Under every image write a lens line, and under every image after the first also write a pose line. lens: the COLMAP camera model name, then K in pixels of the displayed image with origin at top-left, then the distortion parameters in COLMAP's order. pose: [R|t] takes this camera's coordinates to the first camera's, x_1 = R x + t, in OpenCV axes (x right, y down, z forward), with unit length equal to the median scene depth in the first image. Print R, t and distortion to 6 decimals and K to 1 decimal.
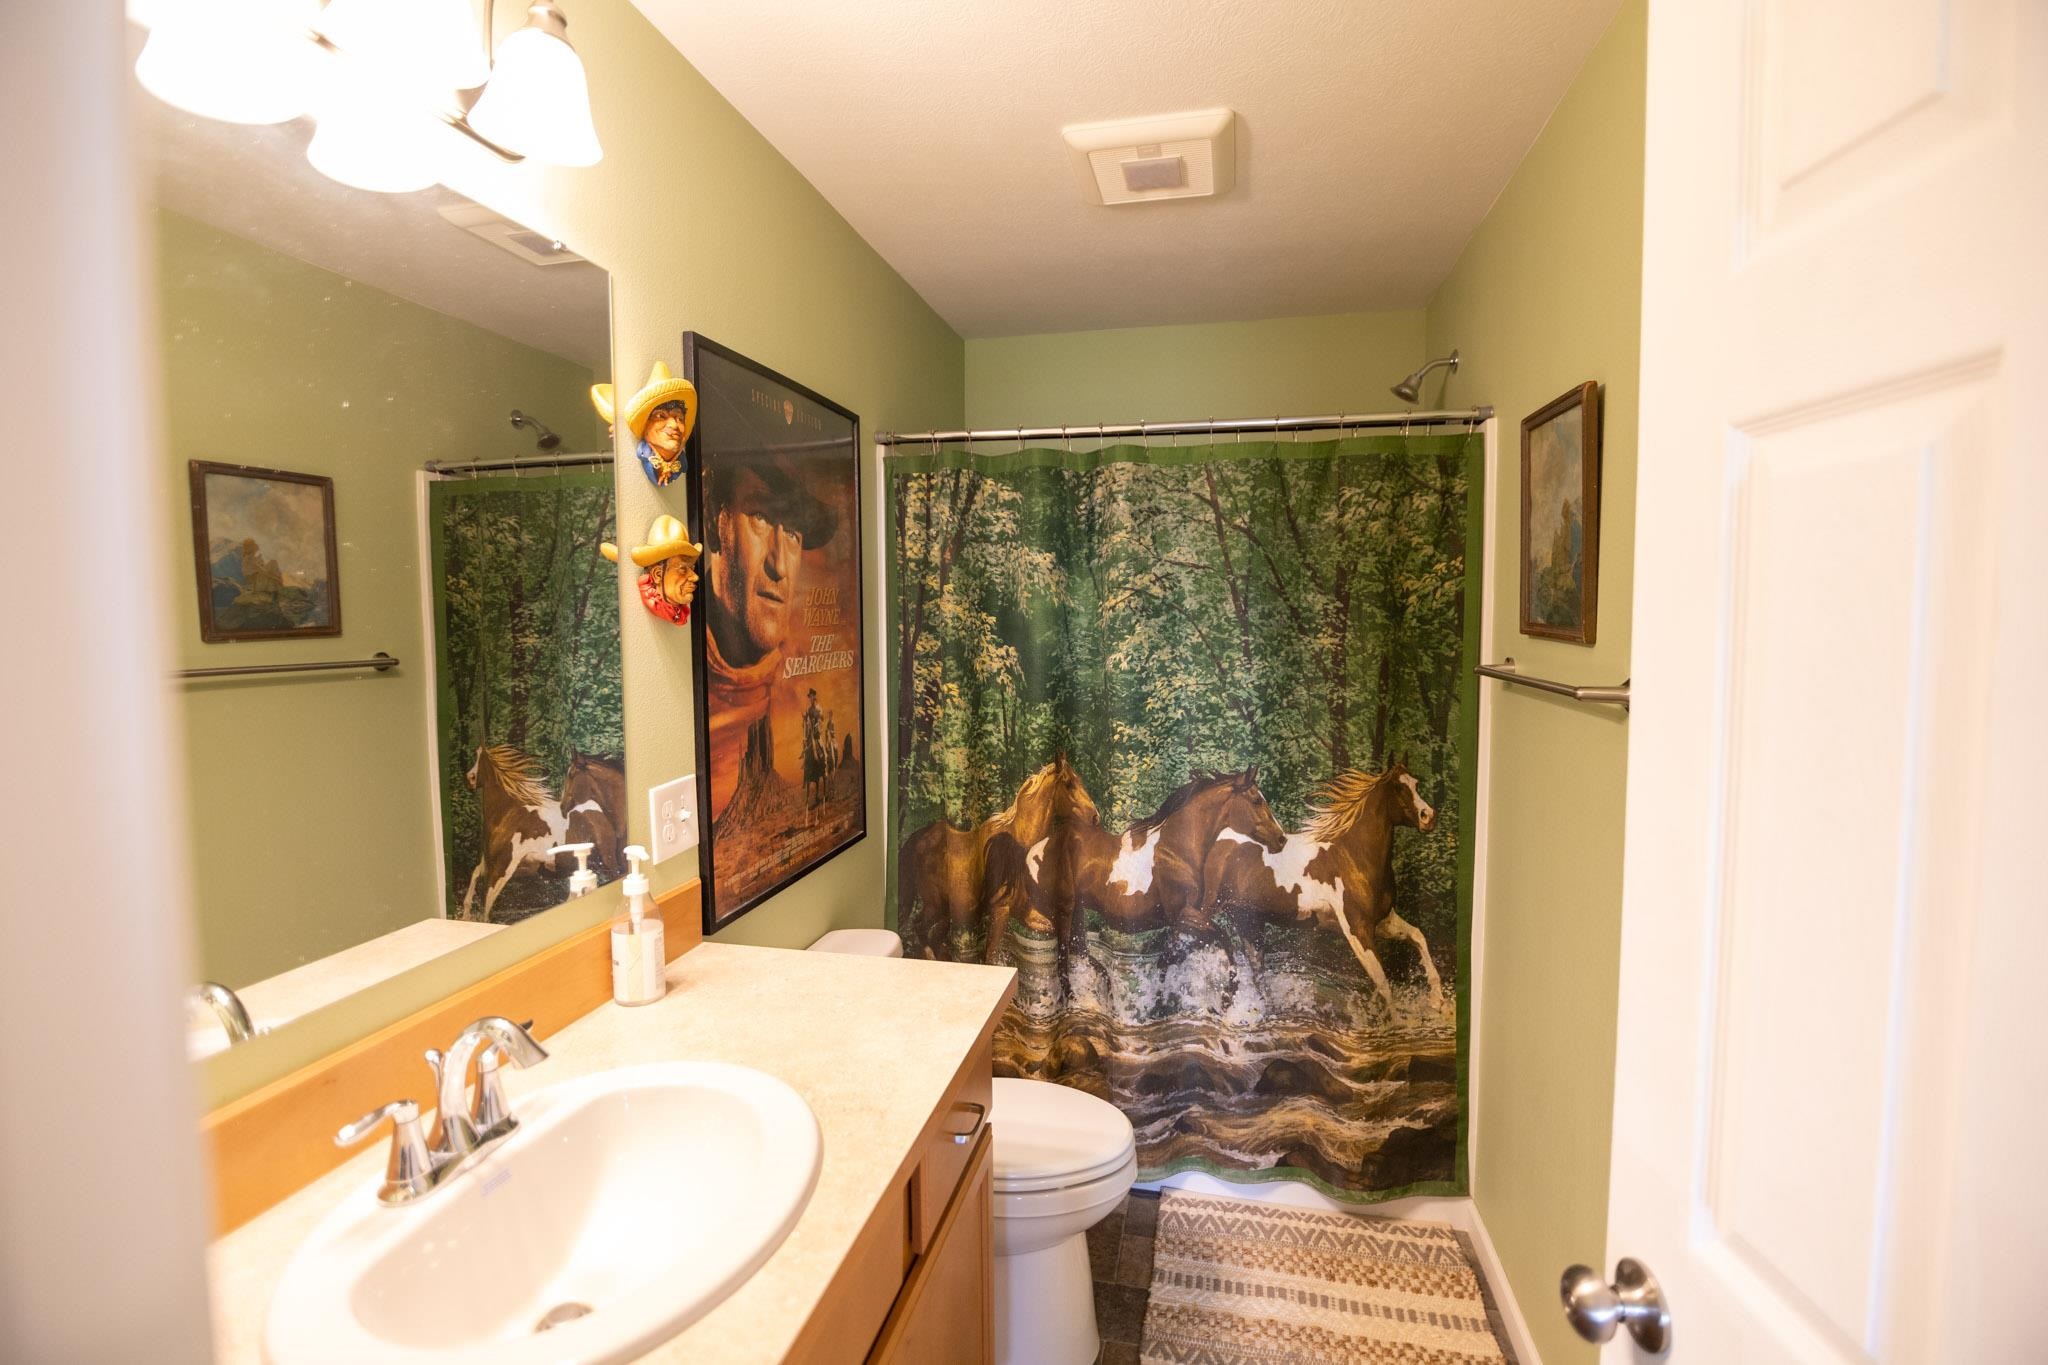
lens RADIAL K [[954.2, 0, 1028.1], [0, 954.2, 680.8], [0, 0, 1]] dist [-0.008828, -0.001499]
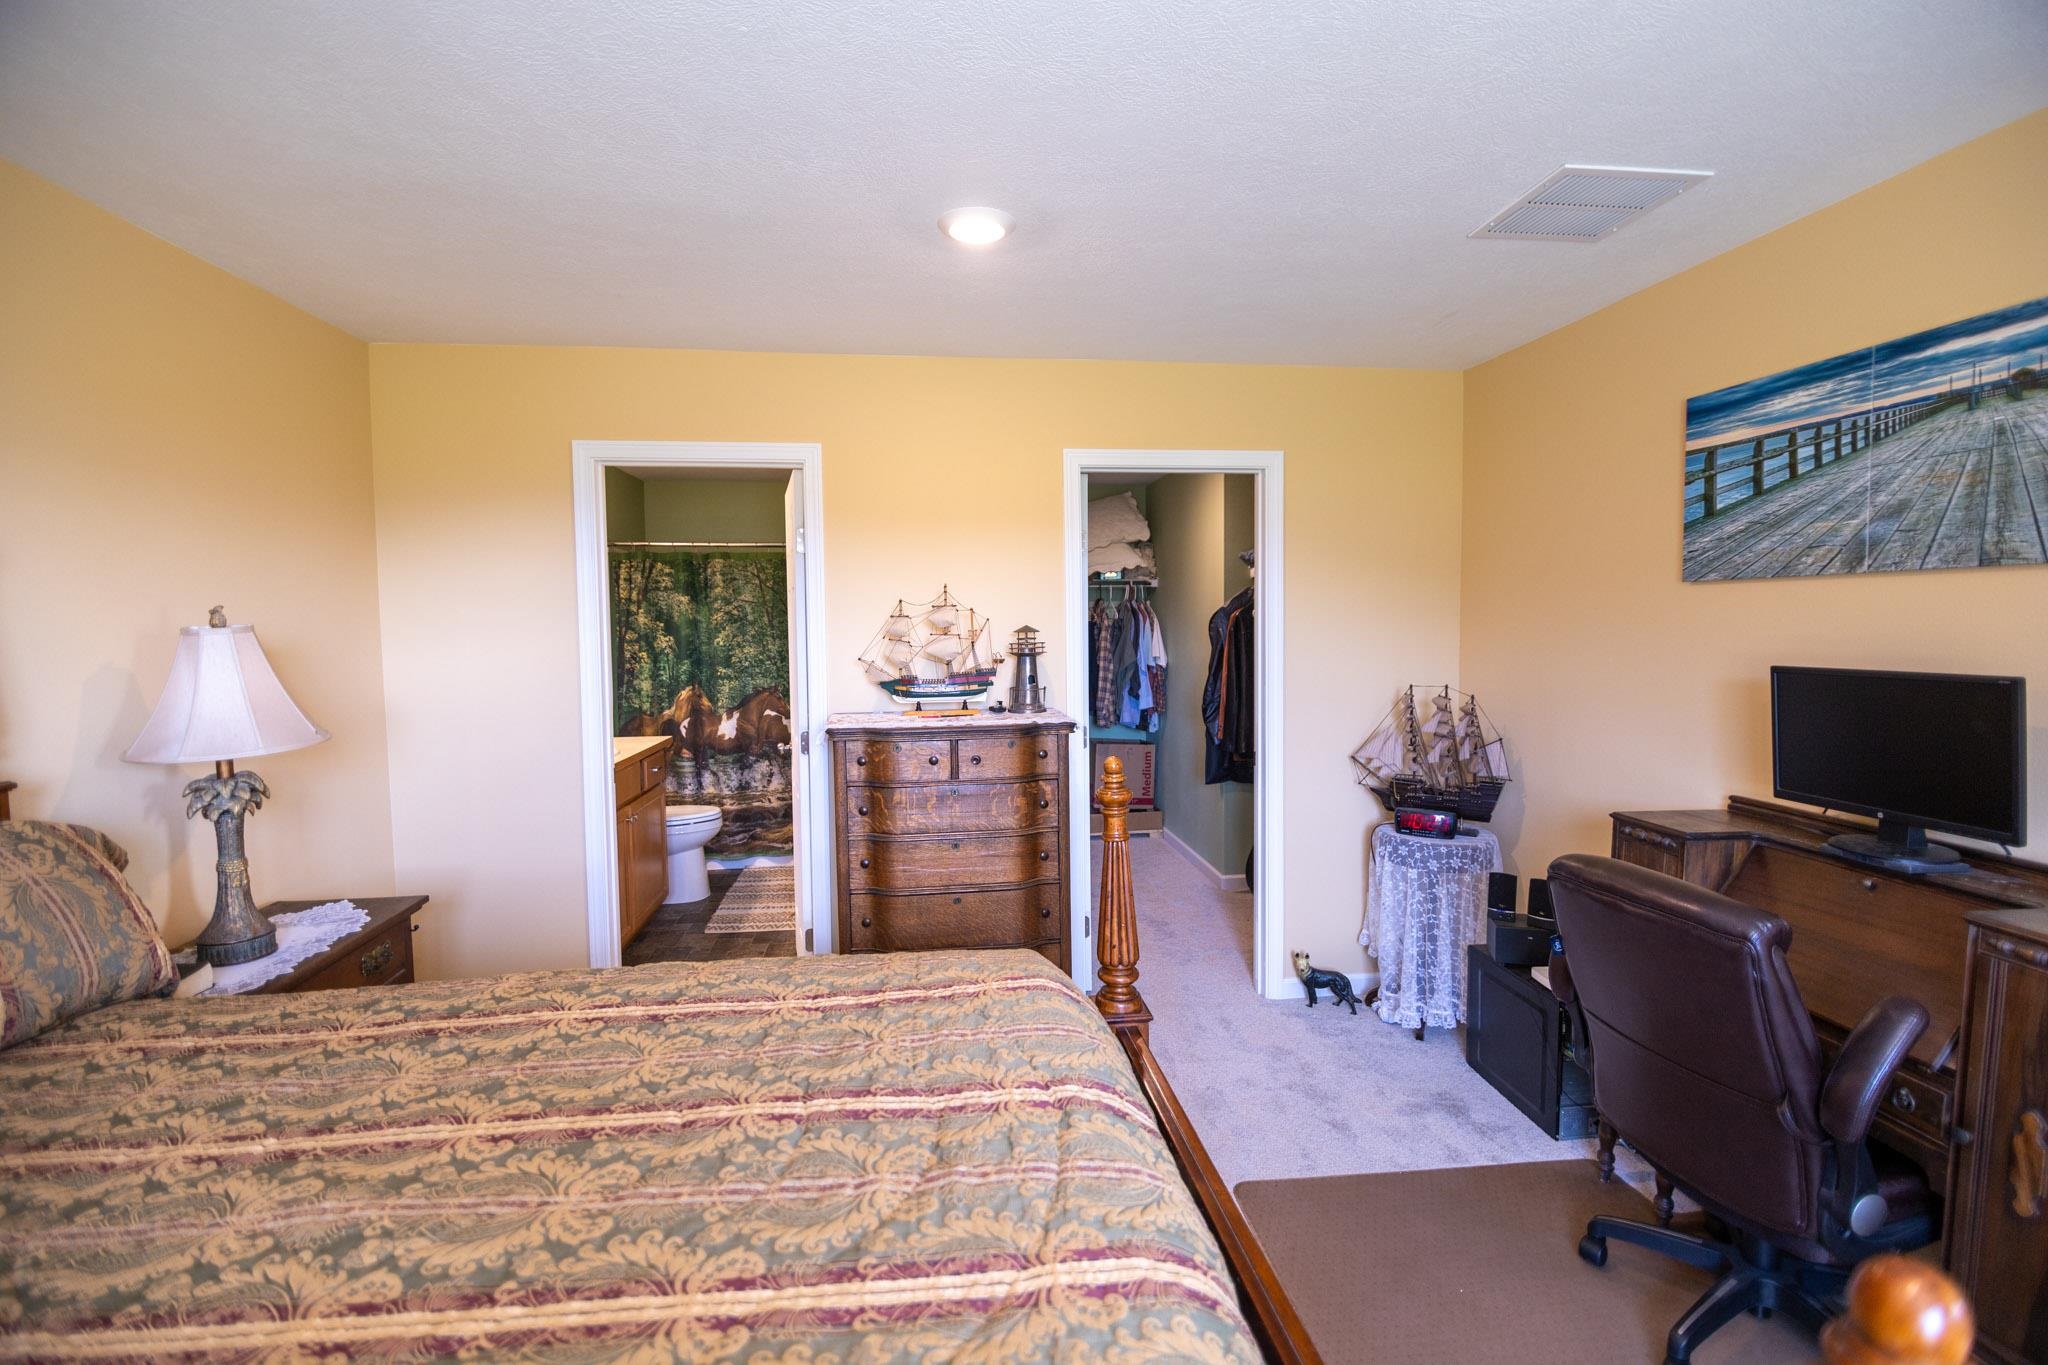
lens RADIAL K [[954.2, 0, 1038.5], [0, 954.2, 673.8], [0, 0, 1]] dist [-0.008828, -0.001499]
pose [[0.943114, -0.022793, 0.331687, 0.055205], [0.023617, 0.999720, 0.001548, 0.074020], [-0.331629, 0.006373, 0.943388, -1.504072]]
